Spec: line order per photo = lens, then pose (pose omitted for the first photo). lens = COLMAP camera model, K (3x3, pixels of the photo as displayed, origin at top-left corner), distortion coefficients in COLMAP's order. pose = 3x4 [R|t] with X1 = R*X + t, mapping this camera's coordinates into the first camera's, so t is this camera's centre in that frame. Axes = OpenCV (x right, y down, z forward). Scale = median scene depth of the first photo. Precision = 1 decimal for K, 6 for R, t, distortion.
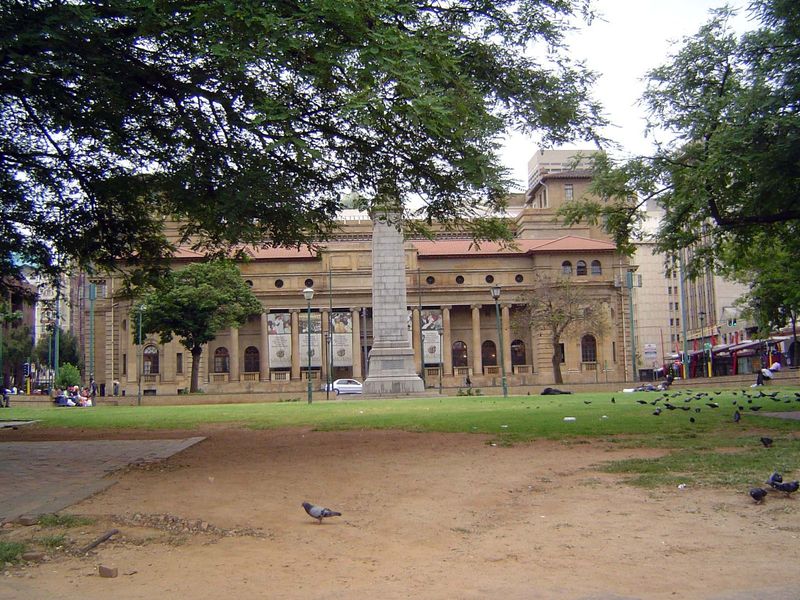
lens RADIAL K [[916.1, 0, 400.0], [0, 916.1, 300.3], [0, 0, 1]] dist [-0.129734, 0.000000]
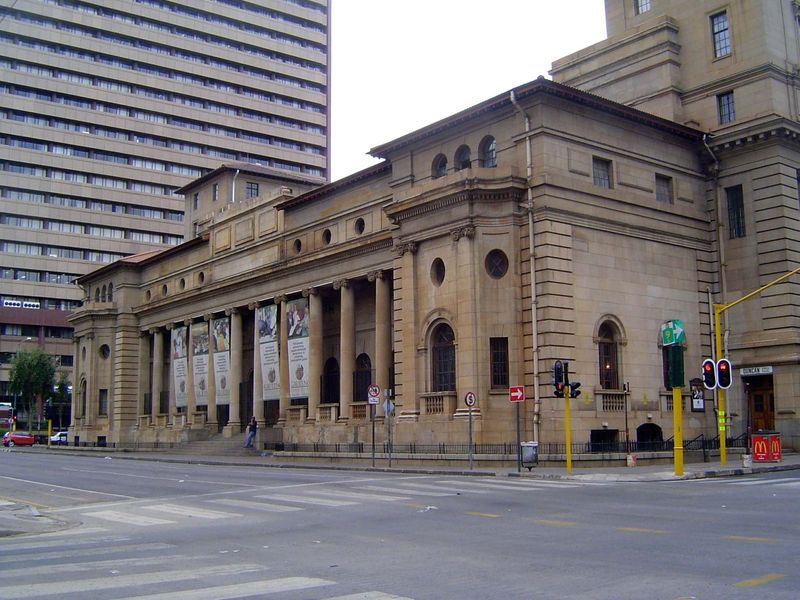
lens RADIAL K [[916.1, 0, 402.0], [0, 916.1, 297.1], [0, 0, 1]] dist [-0.129734, 0.000000]
pose [[0.578519, -0.100910, -0.809403, 0.512916], [0.092017, 0.994057, -0.058162, 0.046254], [0.810462, -0.040831, 0.584366, 0.733385]]
